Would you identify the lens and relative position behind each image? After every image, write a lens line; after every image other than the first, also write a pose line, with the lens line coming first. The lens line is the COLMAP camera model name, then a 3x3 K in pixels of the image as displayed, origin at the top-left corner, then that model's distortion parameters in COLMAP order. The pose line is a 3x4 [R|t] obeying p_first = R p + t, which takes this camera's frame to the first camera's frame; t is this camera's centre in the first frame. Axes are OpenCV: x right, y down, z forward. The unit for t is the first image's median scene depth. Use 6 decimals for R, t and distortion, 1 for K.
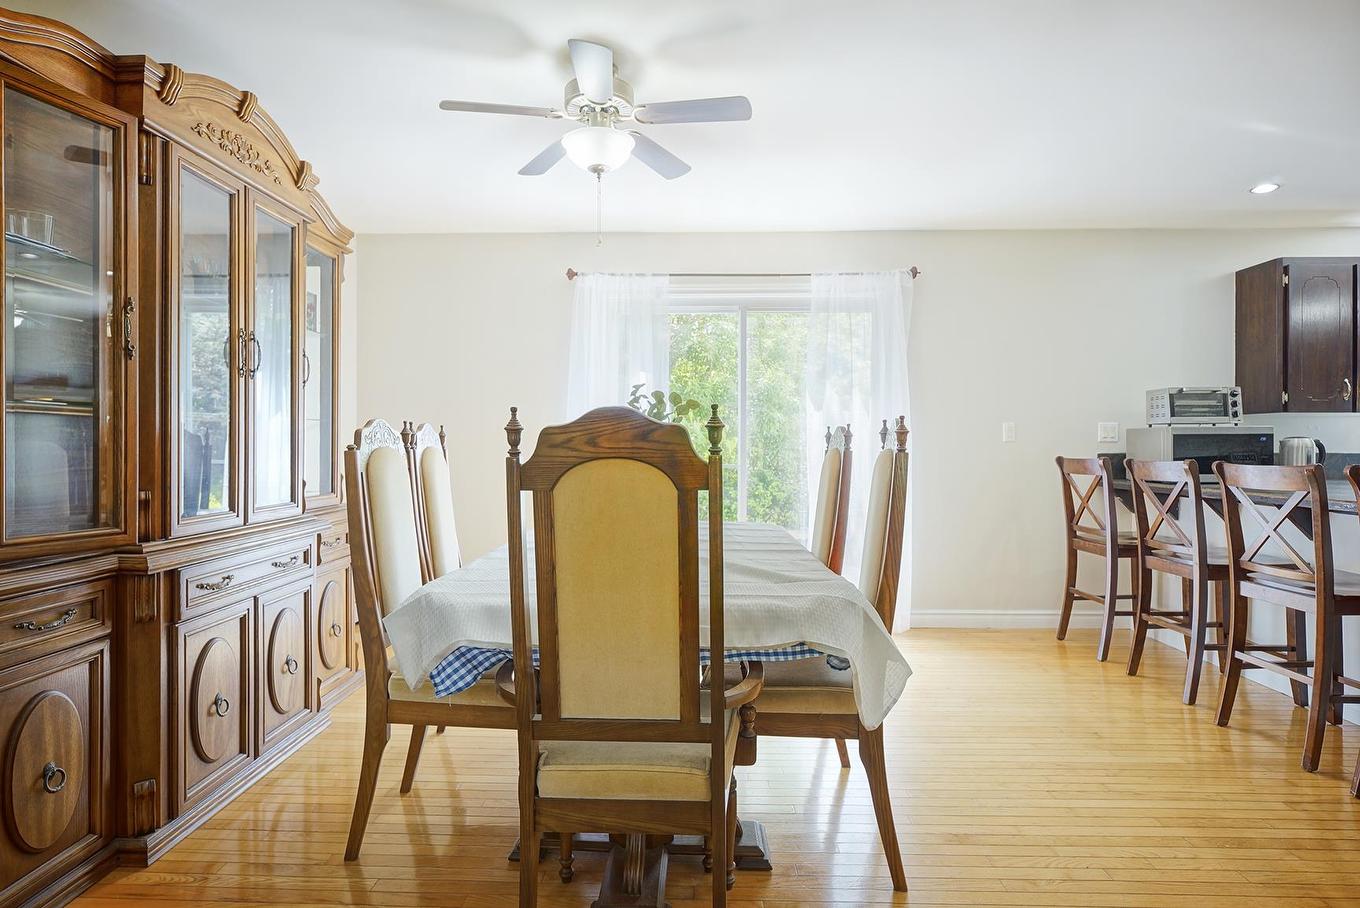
lens RADIAL K [[688.2, 0, 680.0], [0, 688.2, 454.0], [0, 0, 1]] dist [-0.006790, -0.000119]
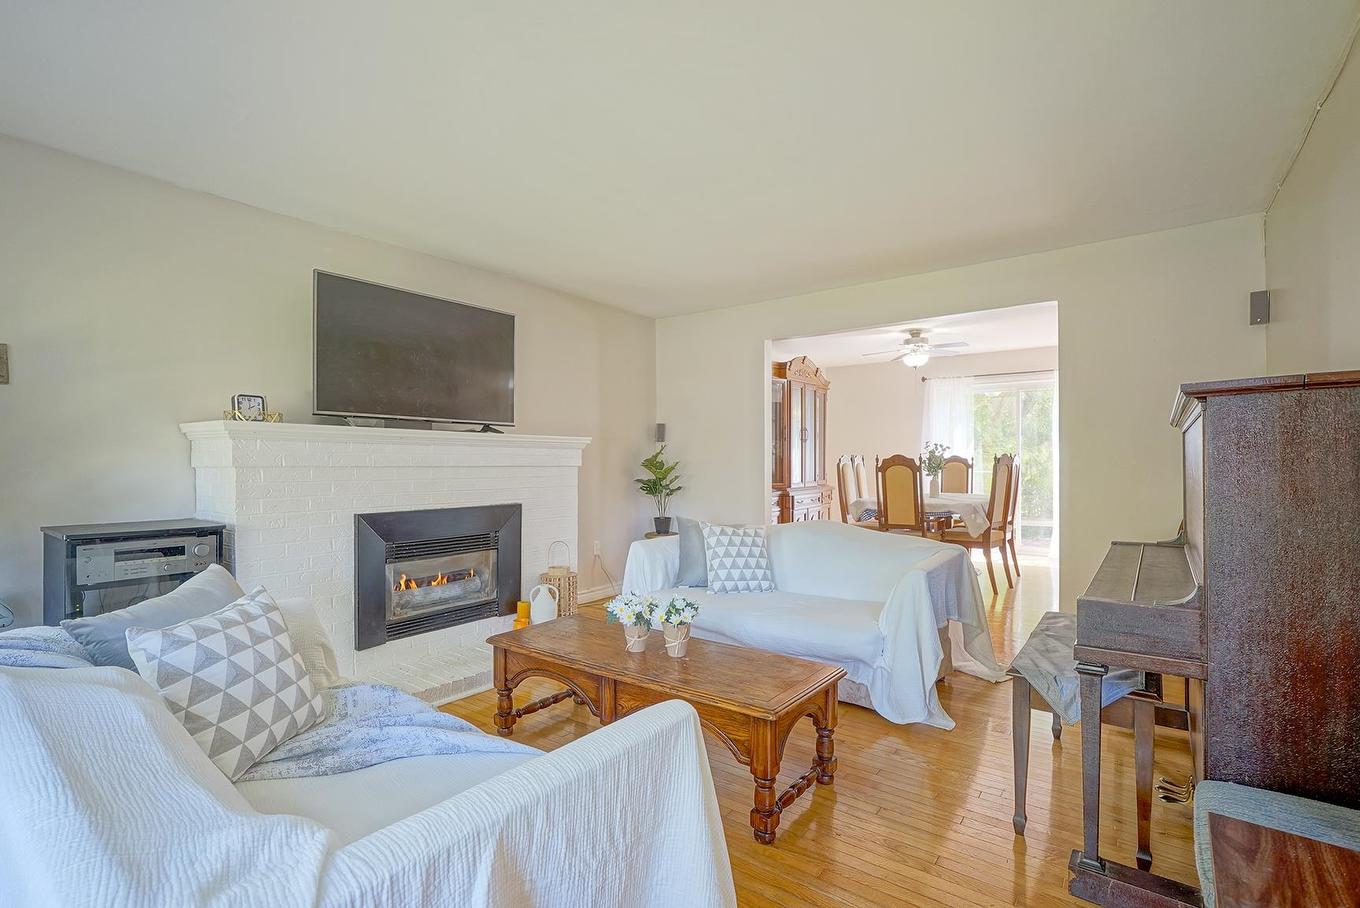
lens RADIAL K [[658.6, 0, 680.0], [0, 658.6, 454.0], [0, 0, 1]] dist [0.000069, 0.000006]
pose [[0.820902, -0.011657, -0.570950, 0.844965], [0.000622, 0.999809, -0.019518, 0.010458], [0.571069, 0.015667, 0.820753, -2.400036]]
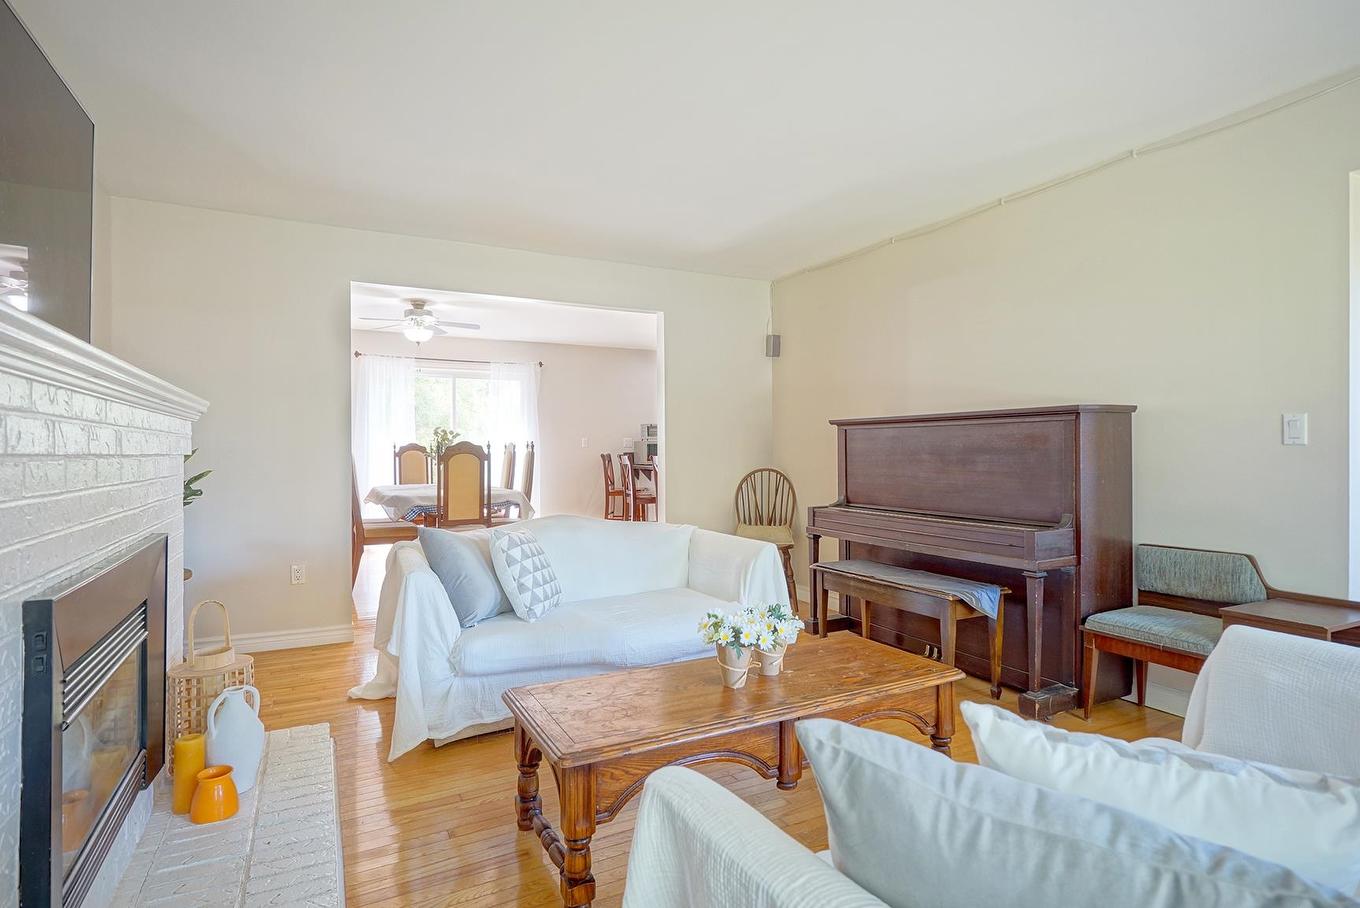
lens RADIAL K [[688.2, 0, 680.0], [0, 688.2, 454.0], [0, 0, 1]] dist [-0.006790, -0.000119]
pose [[0.872067, -0.002491, 0.489381, -0.681640], [0.003058, 0.999995, -0.000359, 0.010705], [-0.489377, 0.001810, 0.872070, -2.239975]]
